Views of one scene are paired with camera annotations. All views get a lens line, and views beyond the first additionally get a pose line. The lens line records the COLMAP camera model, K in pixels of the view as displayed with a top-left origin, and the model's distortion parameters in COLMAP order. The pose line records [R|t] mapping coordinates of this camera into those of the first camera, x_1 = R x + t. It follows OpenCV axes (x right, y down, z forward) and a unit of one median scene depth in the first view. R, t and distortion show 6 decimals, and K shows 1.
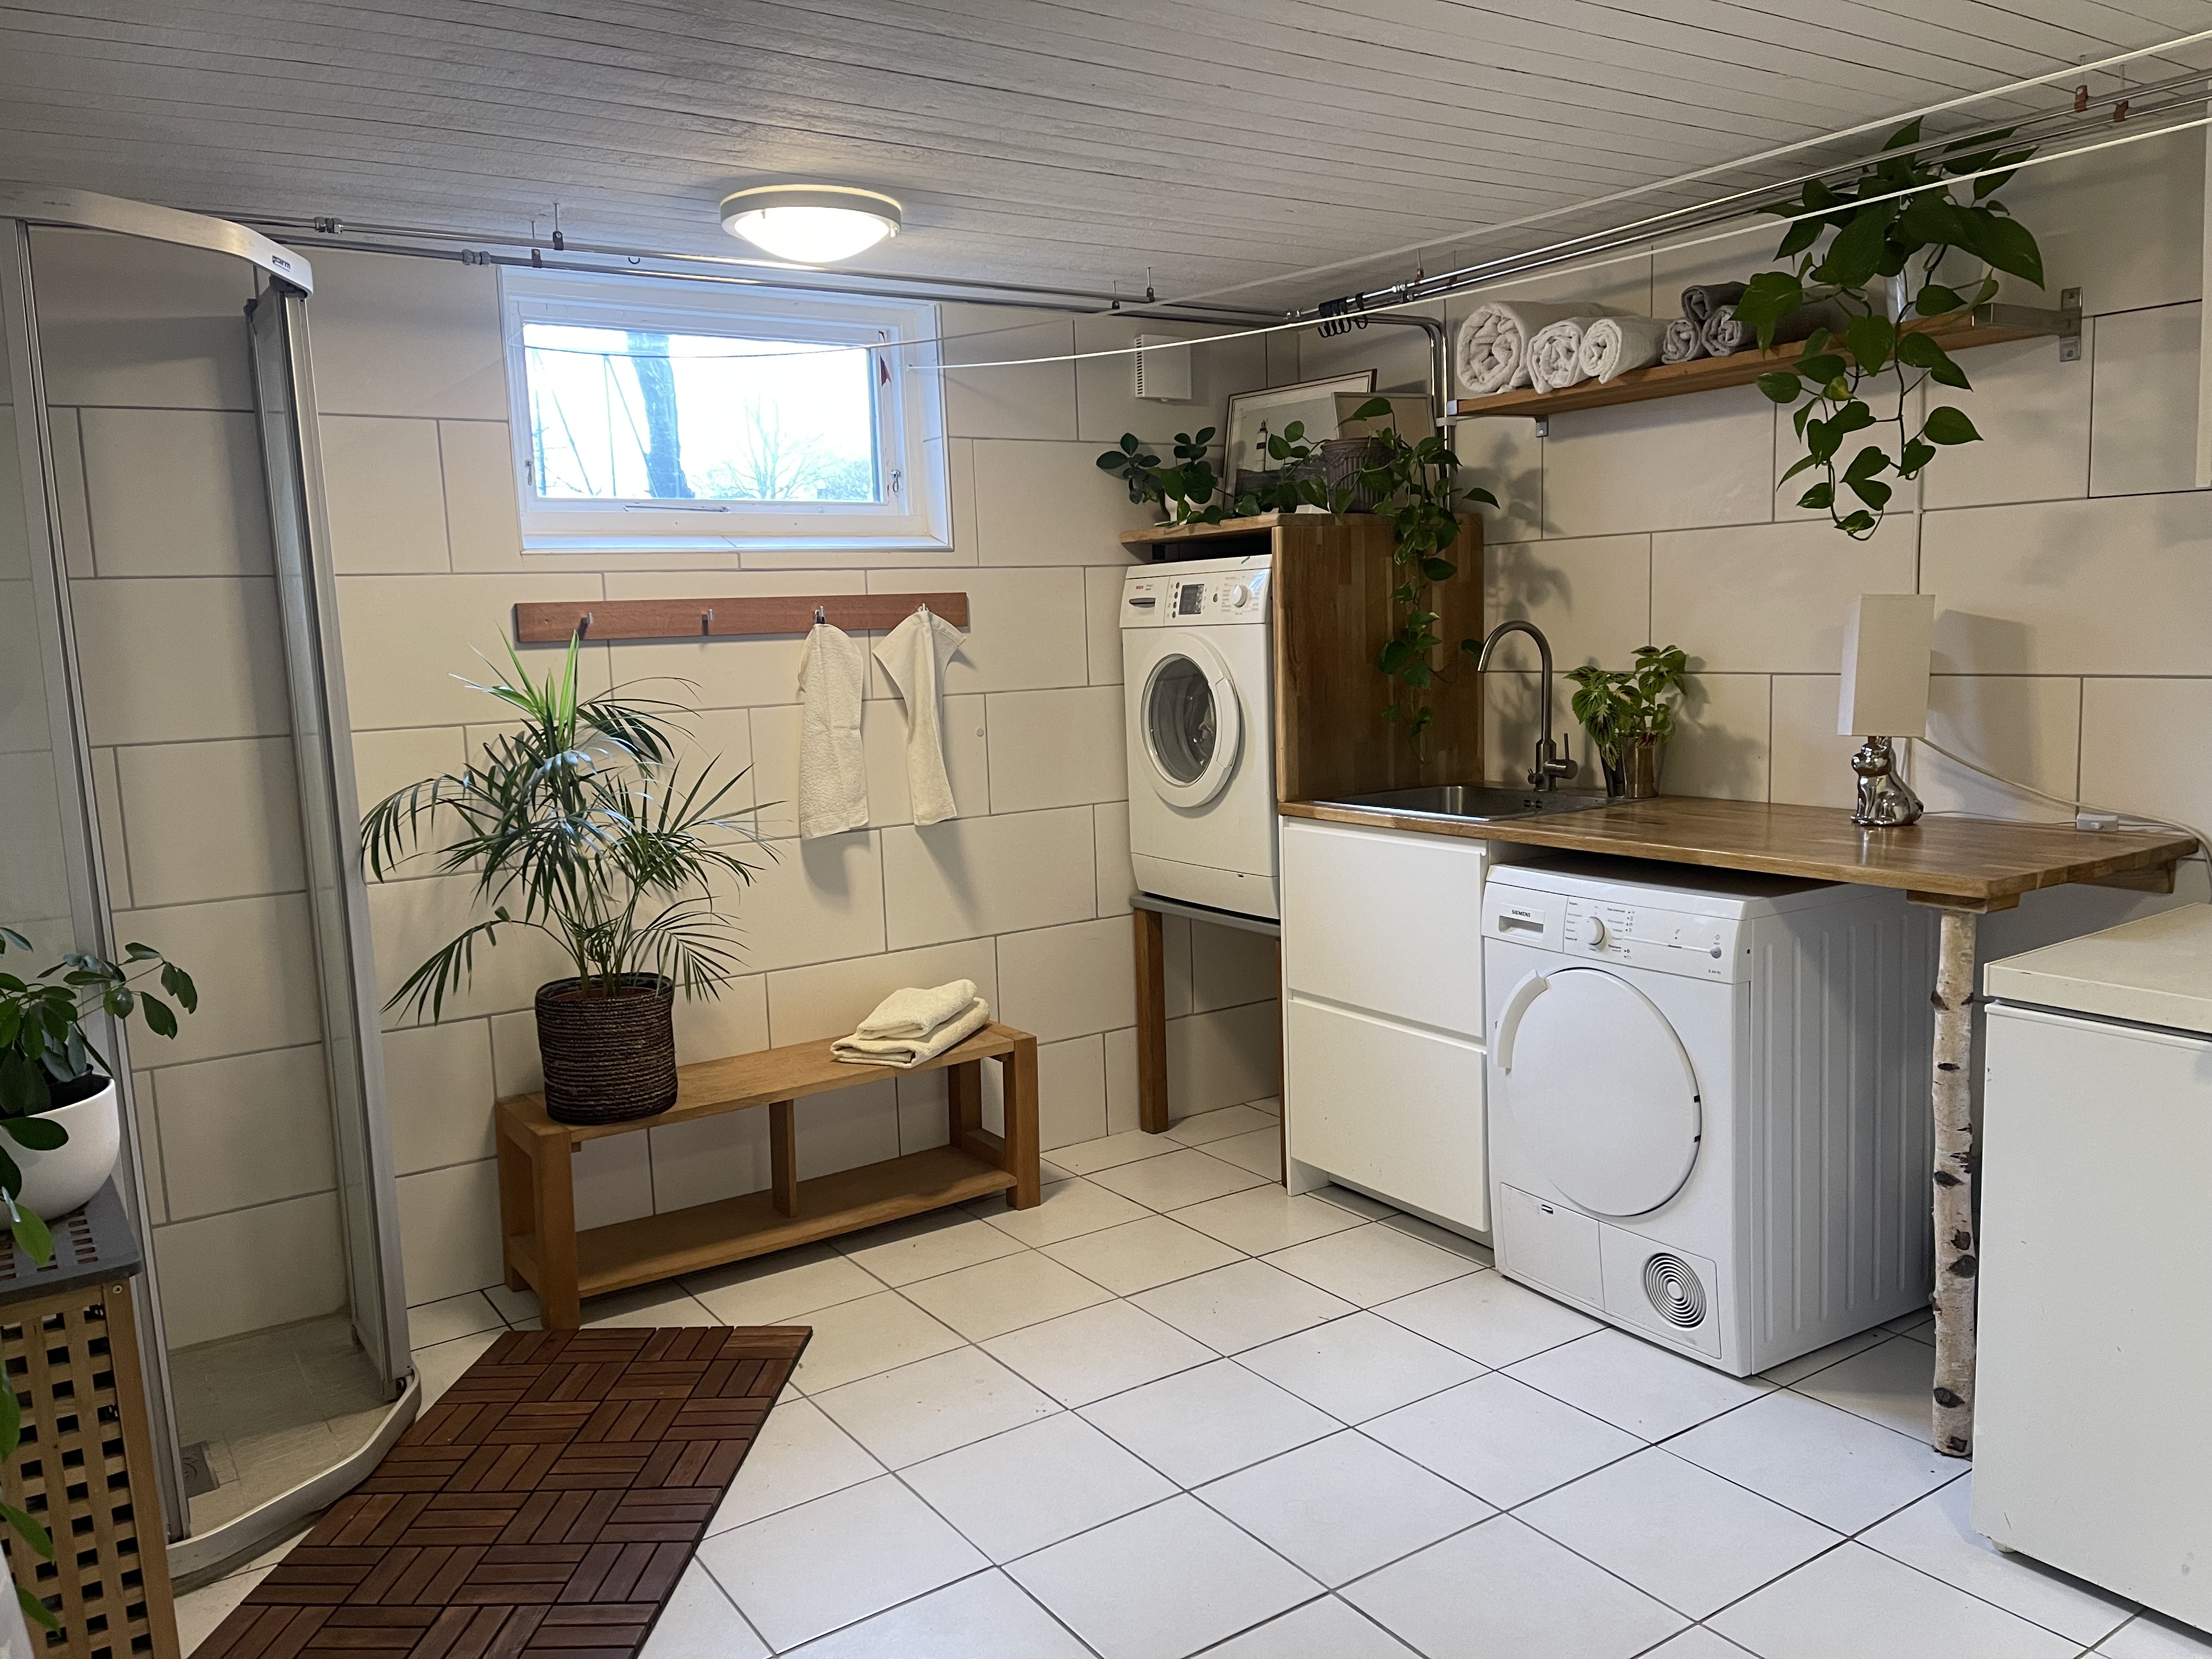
lens RADIAL K [[1669.0, 0, 1106.0], [0, 1669.0, 829.5], [0, 0, 1]] dist [0.088869, -0.121724]
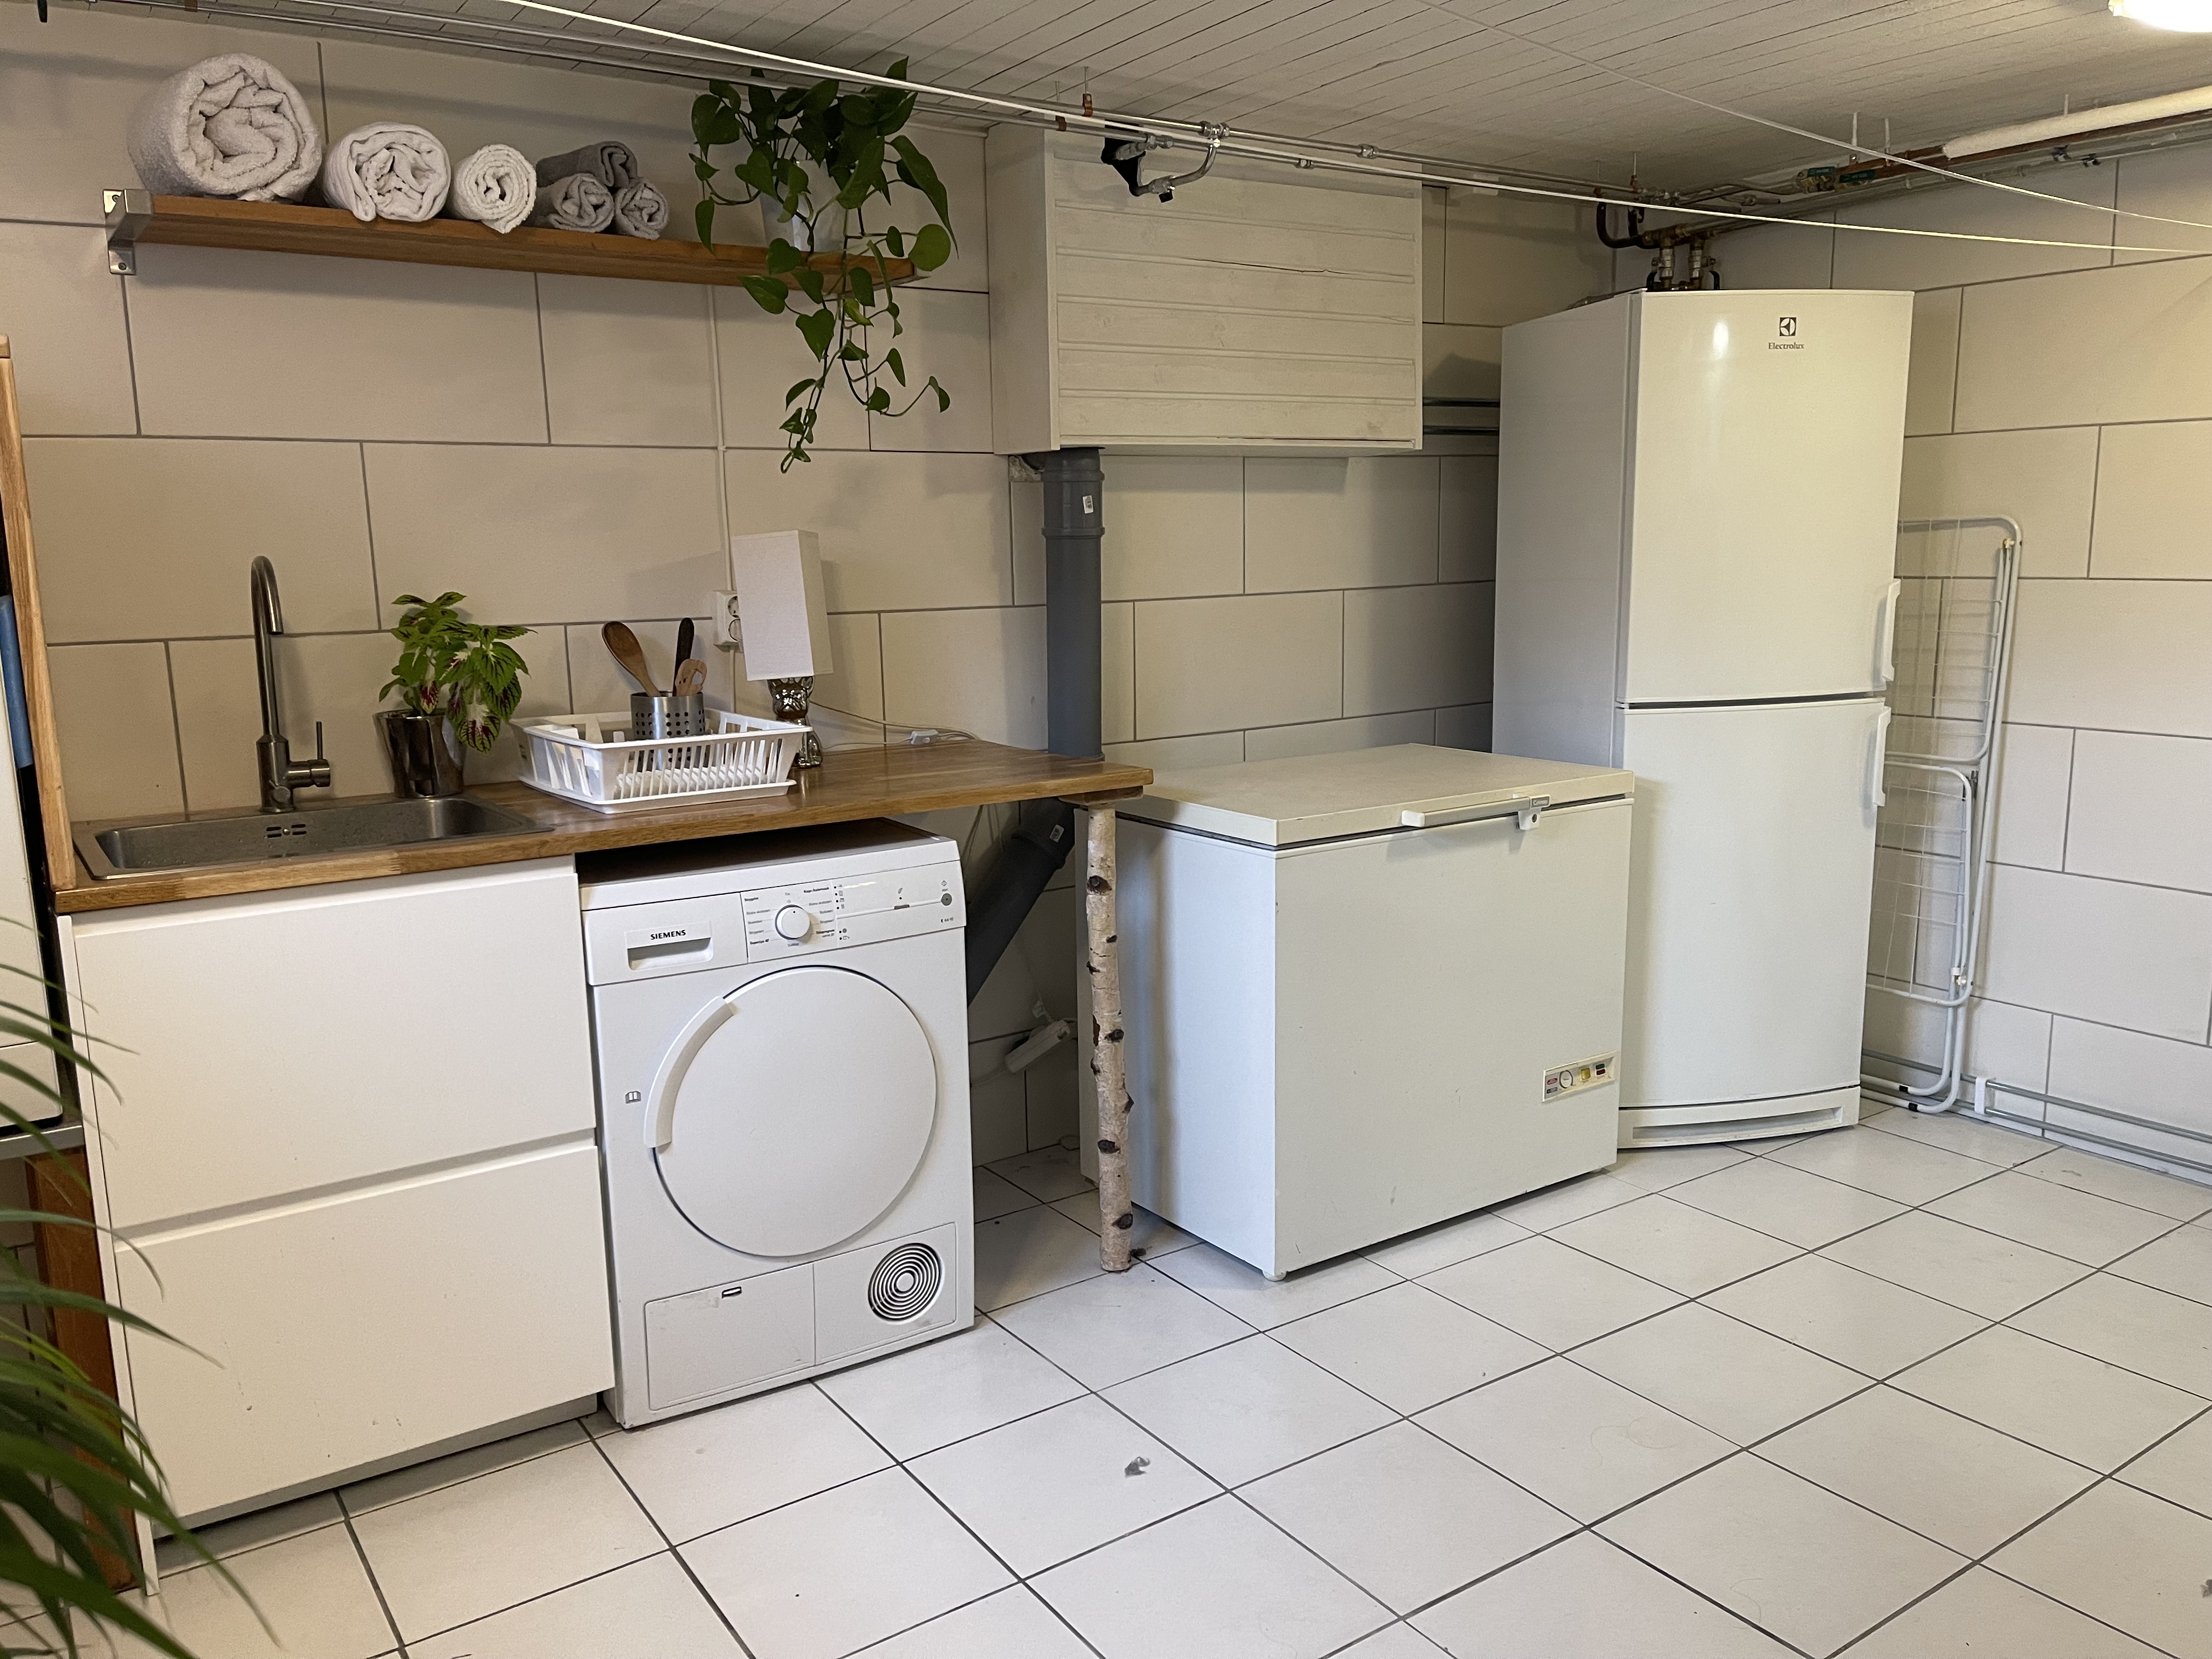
lens RADIAL K [[1669.0, 0, 1106.0], [0, 1669.0, 829.5], [0, 0, 1]] dist [0.088869, -0.121724]
pose [[-0.005809, -0.133267, 0.991063, -0.184653], [0.144819, 0.980520, 0.132698, -0.025307], [-0.989441, 0.144295, 0.013604, 0.291459]]
